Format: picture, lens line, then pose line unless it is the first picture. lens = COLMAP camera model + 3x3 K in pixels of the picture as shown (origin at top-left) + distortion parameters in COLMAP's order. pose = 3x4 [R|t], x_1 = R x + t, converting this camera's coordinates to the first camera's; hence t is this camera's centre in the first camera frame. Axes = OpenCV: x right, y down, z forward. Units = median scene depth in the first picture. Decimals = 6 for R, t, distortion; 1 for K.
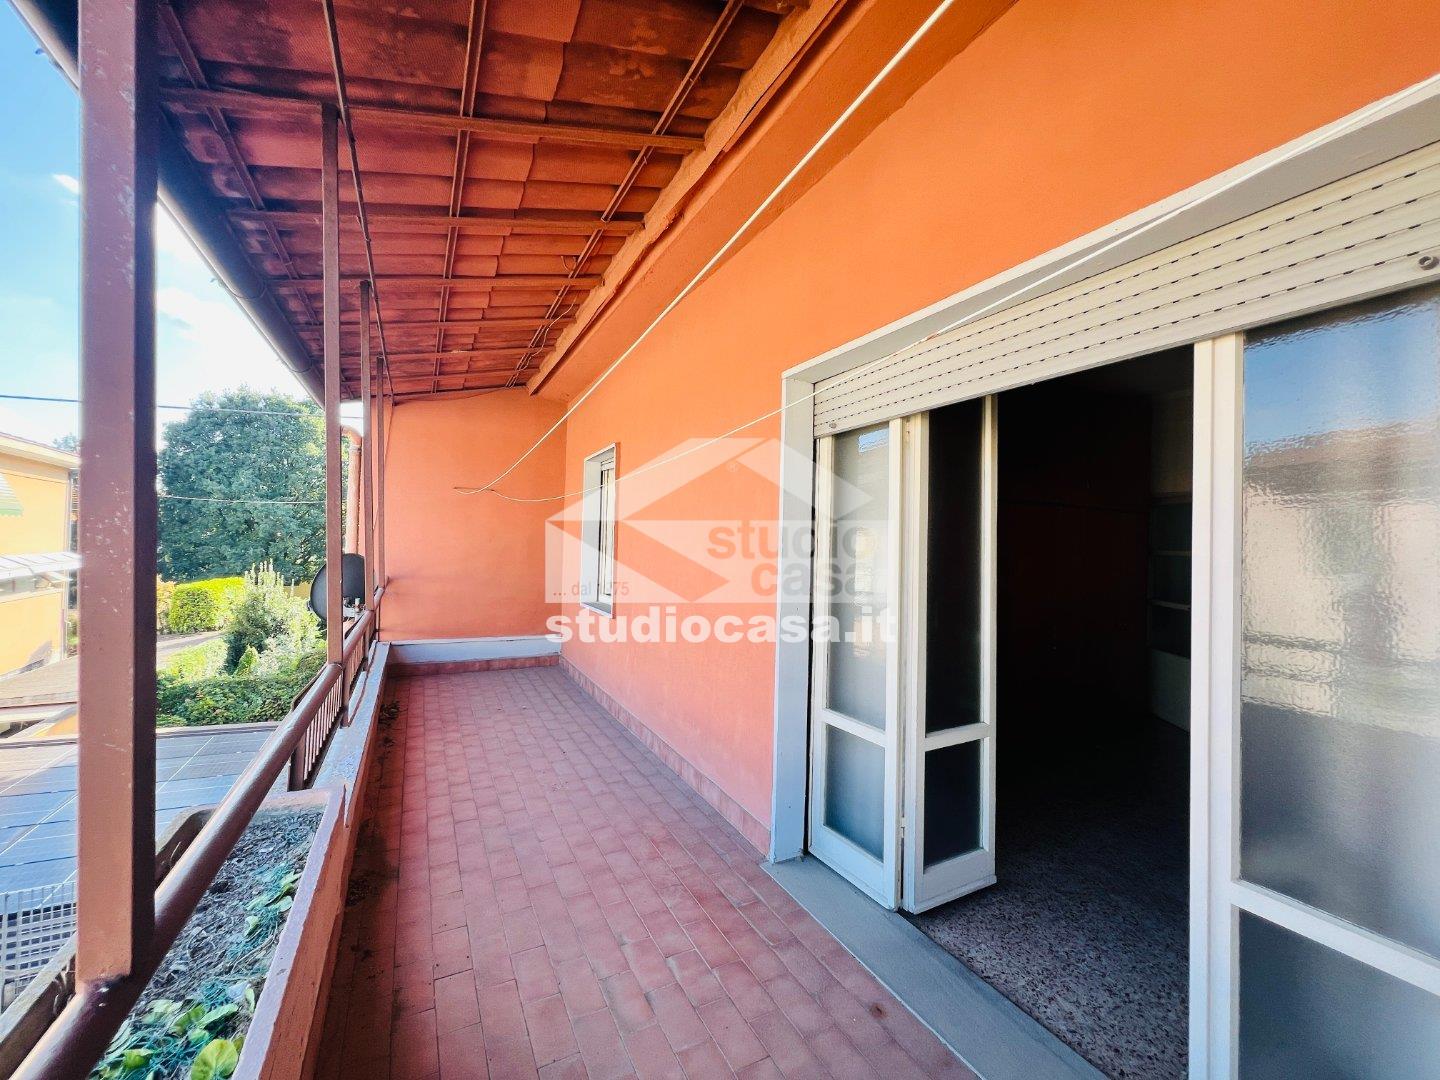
lens RADIAL K [[577.4, 0, 720.8], [0, 577.4, 534.0], [0, 0, 1]] dist [0.000866, 0.000095]
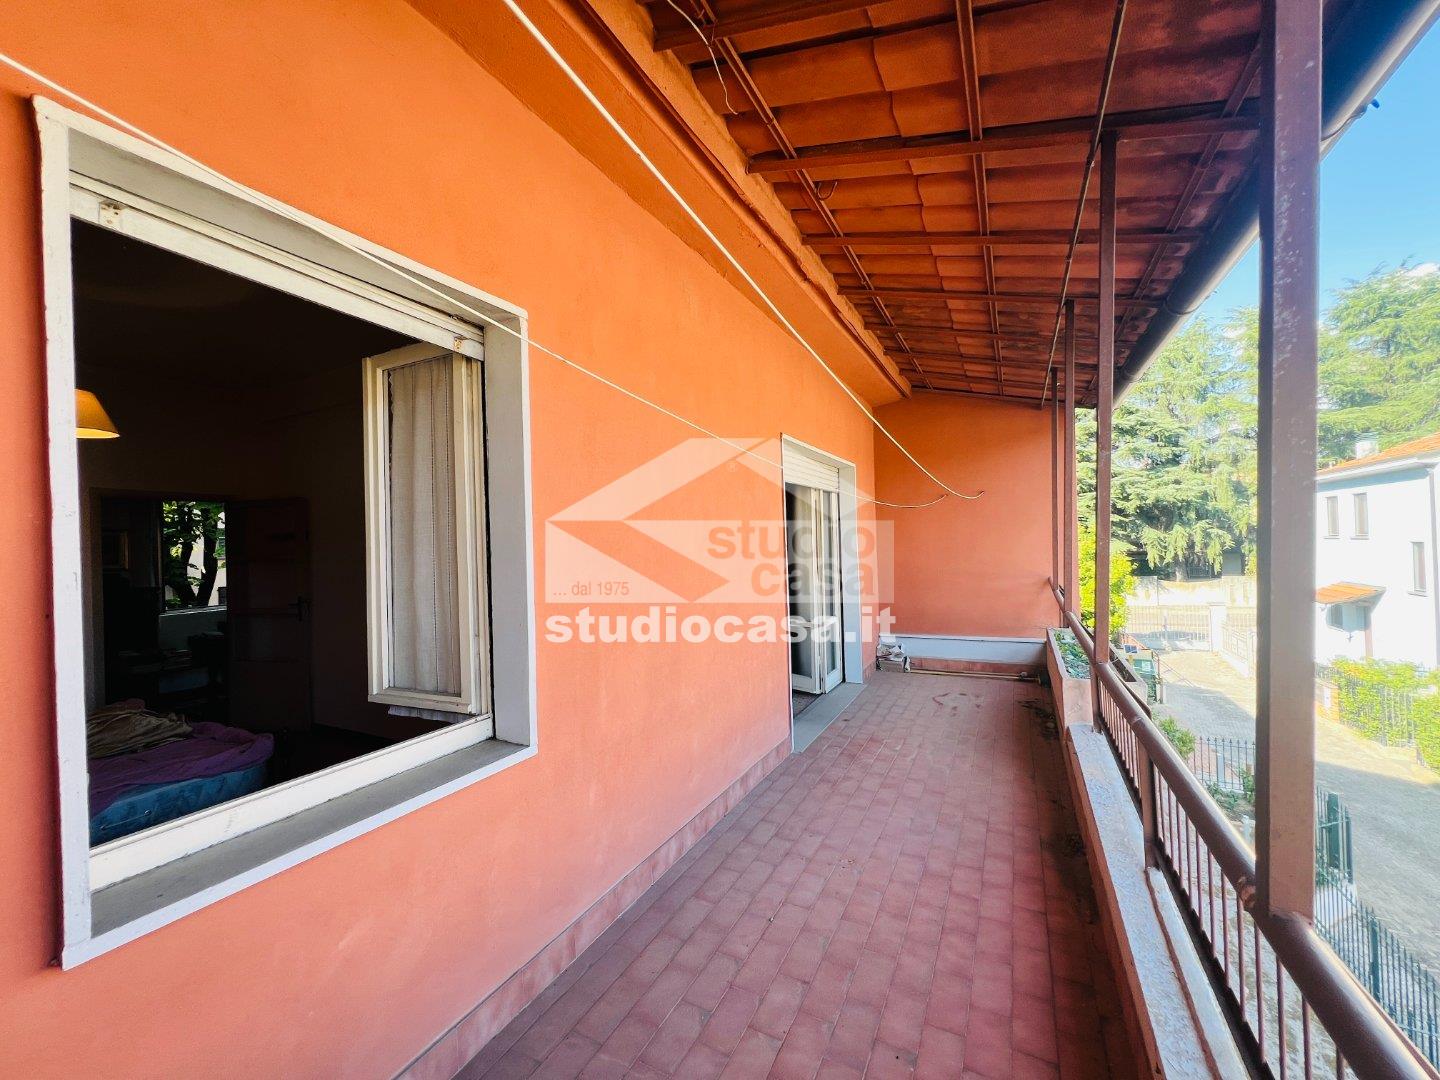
lens RADIAL K [[577.4, 0, 720.6], [0, 577.4, 540.6], [0, 0, 1]] dist [0.000866, 0.000095]
pose [[-0.574548, 0.000417, 0.818471, -0.943717], [0.005896, 0.999976, 0.003629, -0.001715], [-0.818450, 0.006911, -0.574536, 1.810999]]
